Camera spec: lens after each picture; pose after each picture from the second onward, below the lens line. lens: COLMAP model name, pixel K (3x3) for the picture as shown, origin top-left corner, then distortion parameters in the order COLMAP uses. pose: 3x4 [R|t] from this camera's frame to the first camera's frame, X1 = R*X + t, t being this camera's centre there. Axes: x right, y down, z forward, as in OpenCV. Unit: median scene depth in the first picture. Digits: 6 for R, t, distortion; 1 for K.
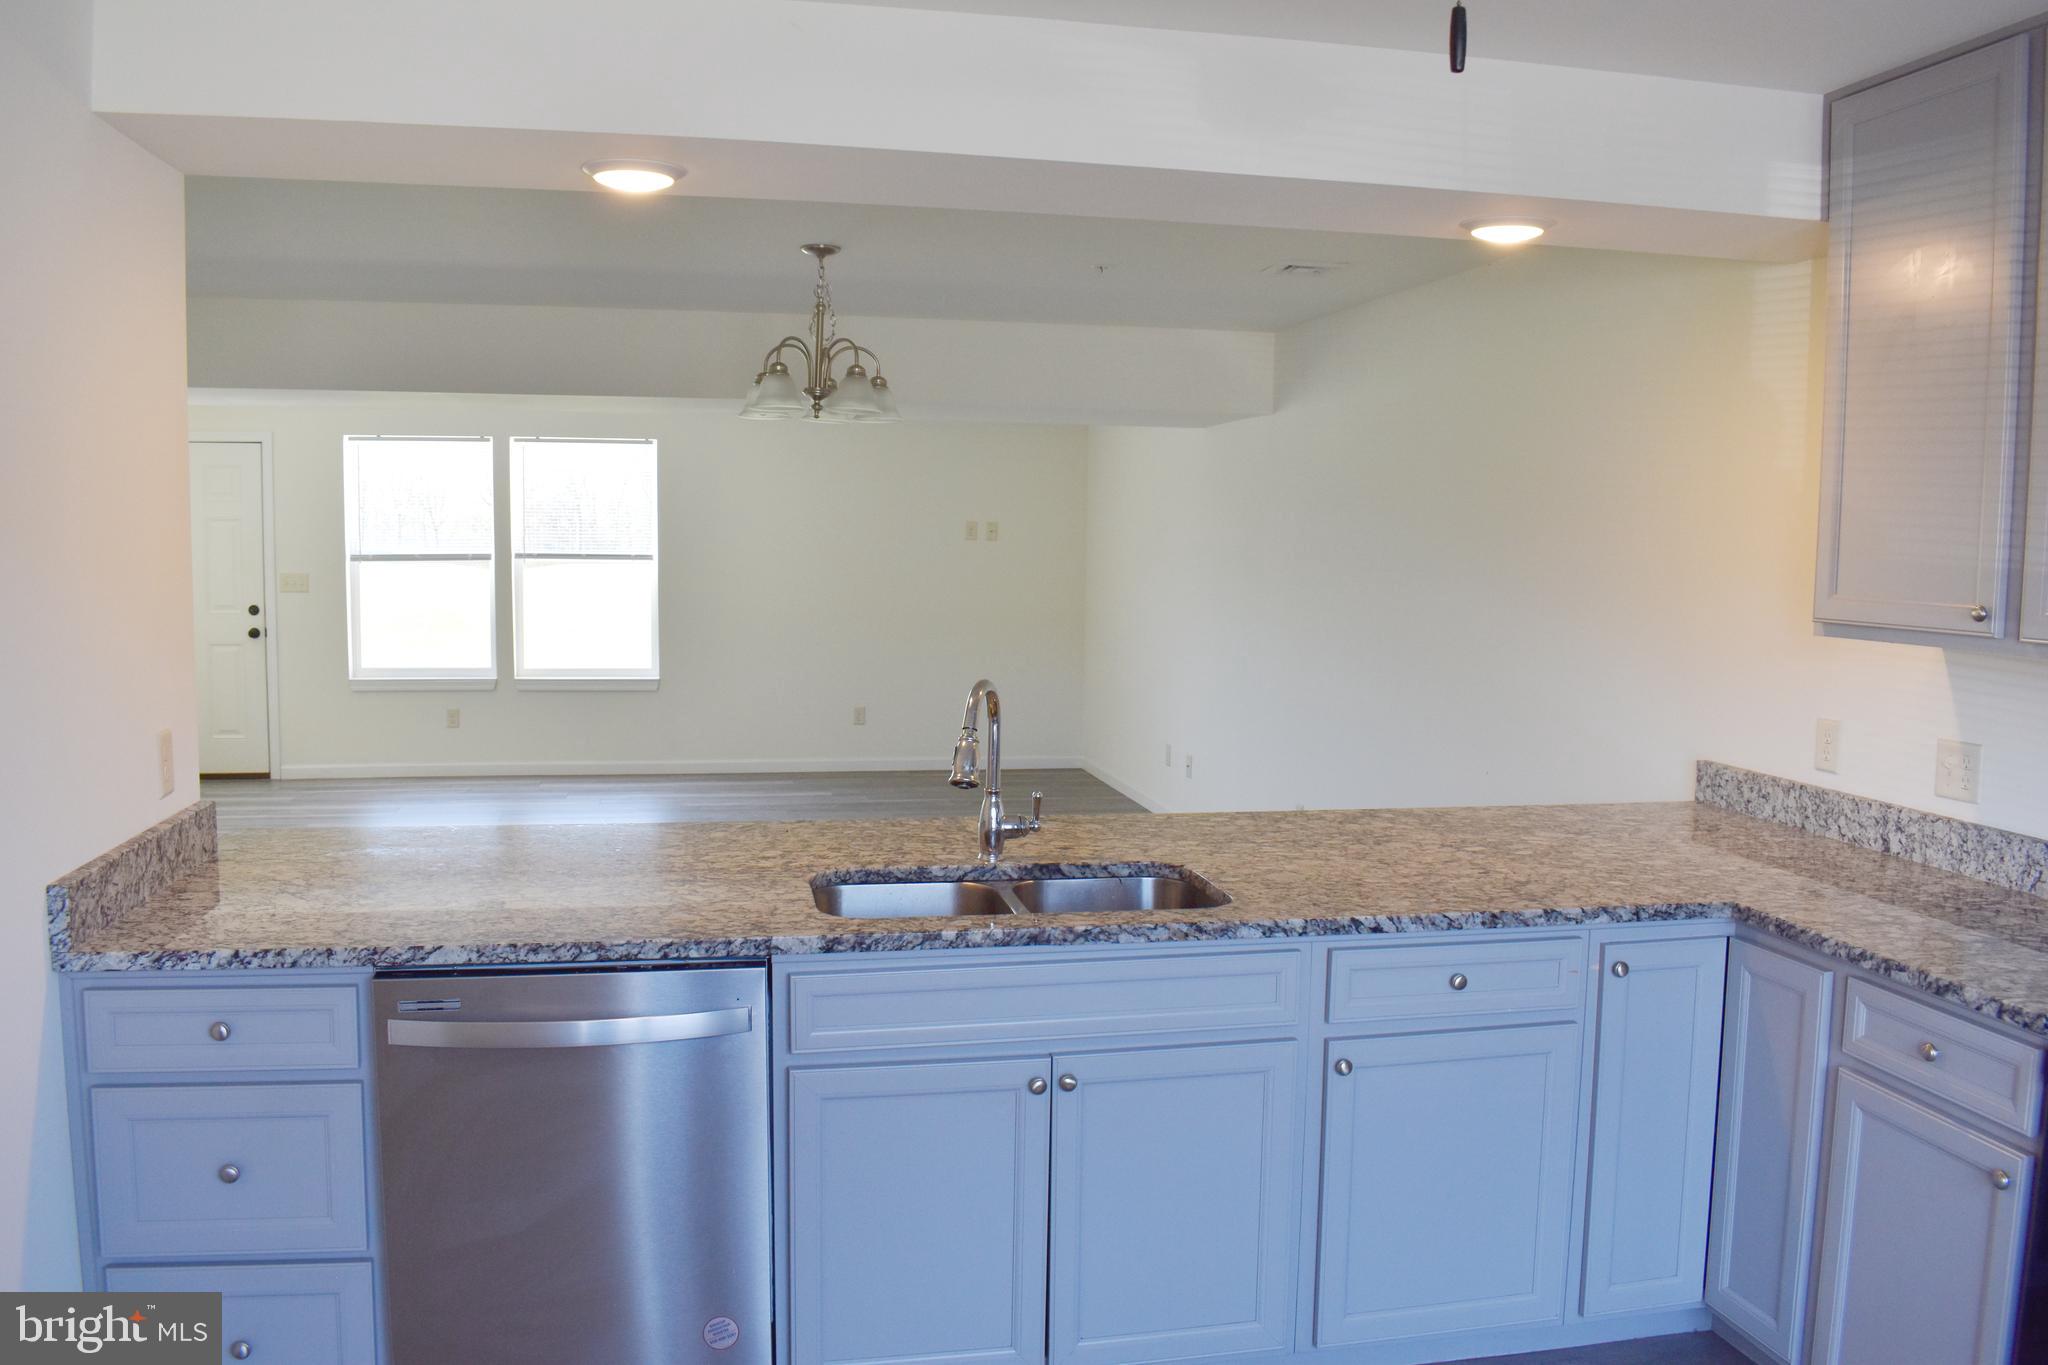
lens RADIAL K [[1592.6, 0, 1024.0], [0, 1592.6, 678.9], [0, 0, 1]] dist [-0.098552, 0.017006]
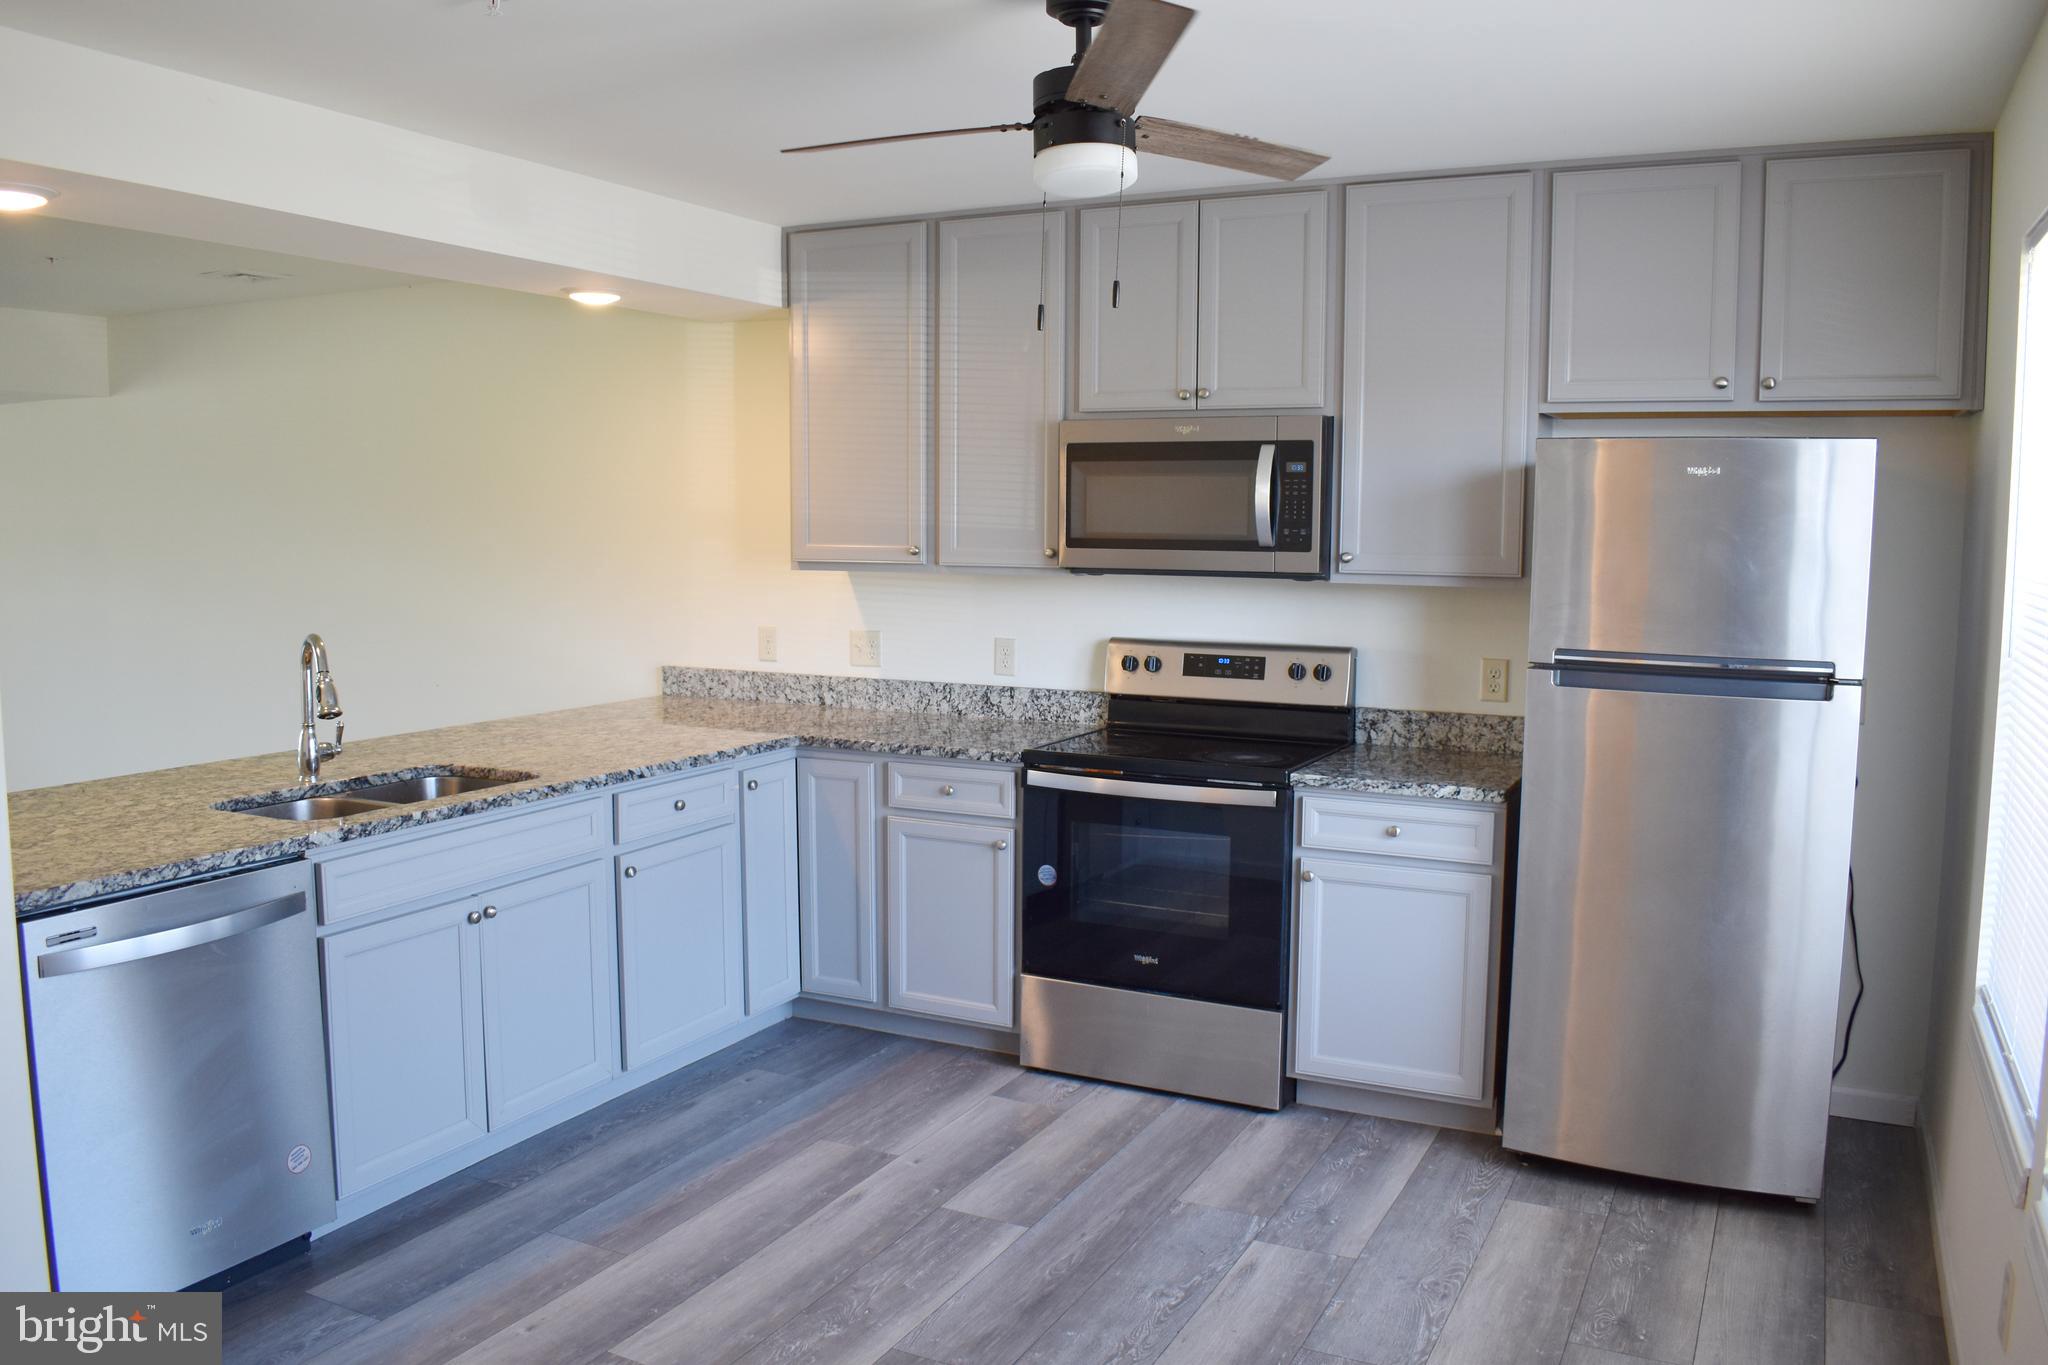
lens RADIAL K [[1592.6, 0, 1025.8], [0, 1592.6, 683.4], [0, 0, 1]] dist [-0.098552, 0.017006]
pose [[0.613486, -0.093054, 0.784204, -0.712133], [0.074584, 0.995422, 0.059771, 0.008888], [-0.786176, 0.021820, 0.617617, -0.210621]]
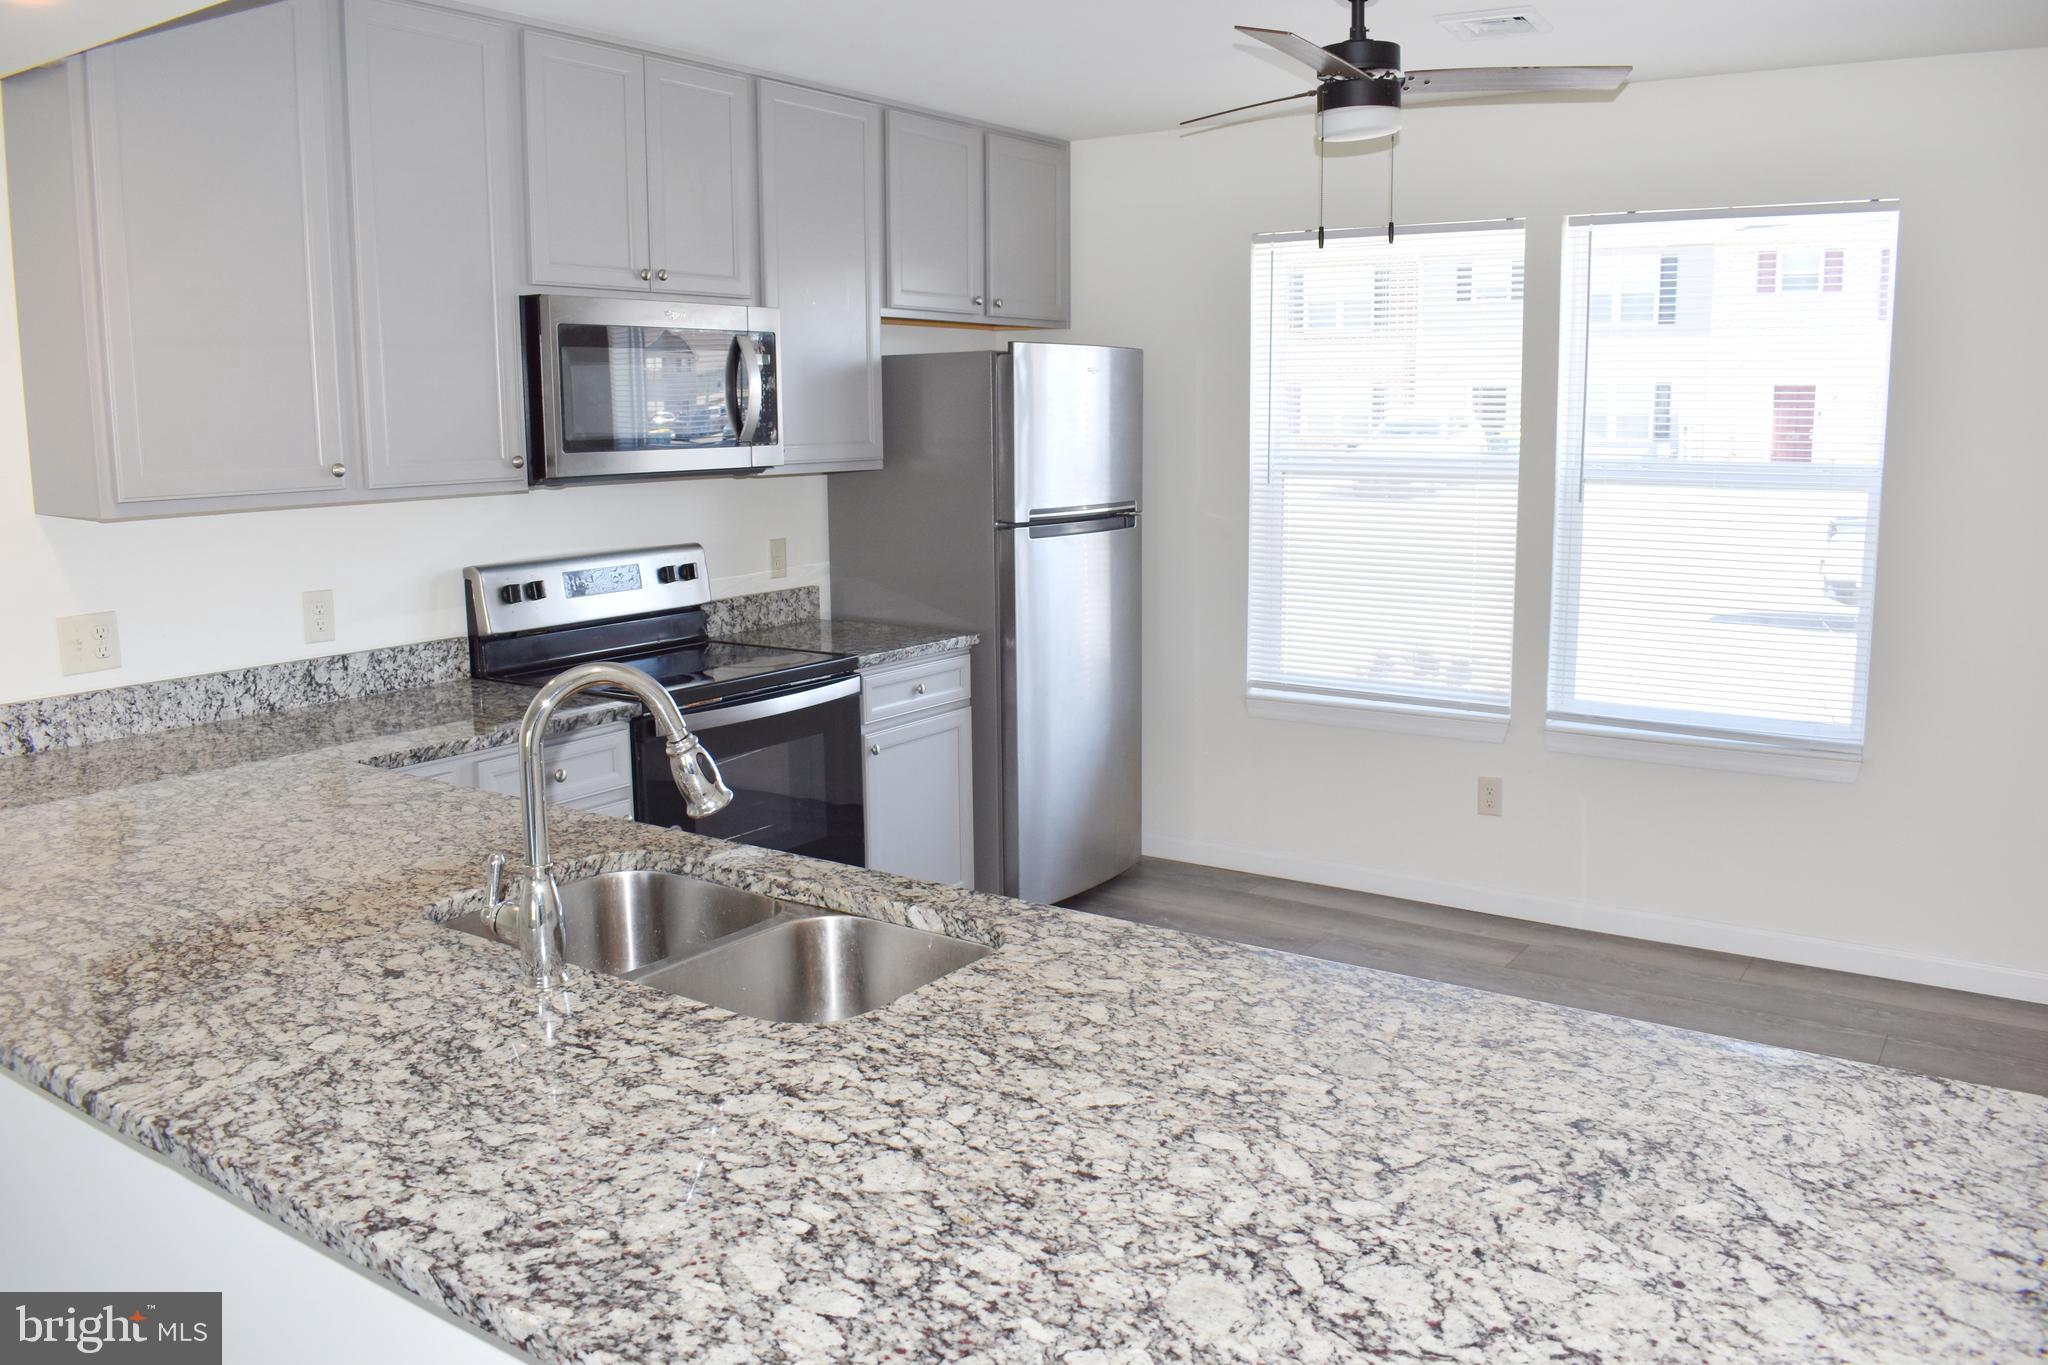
lens RADIAL K [[1592.6, 0, 1019.9], [0, 1592.6, 670.0], [0, 0, 1]] dist [-0.098552, 0.017006]
pose [[-0.692158, -0.123080, 0.711174, -0.611331], [0.066667, 0.970237, 0.232799, -0.134249], [-0.718661, 0.208546, -0.663352, 1.405026]]
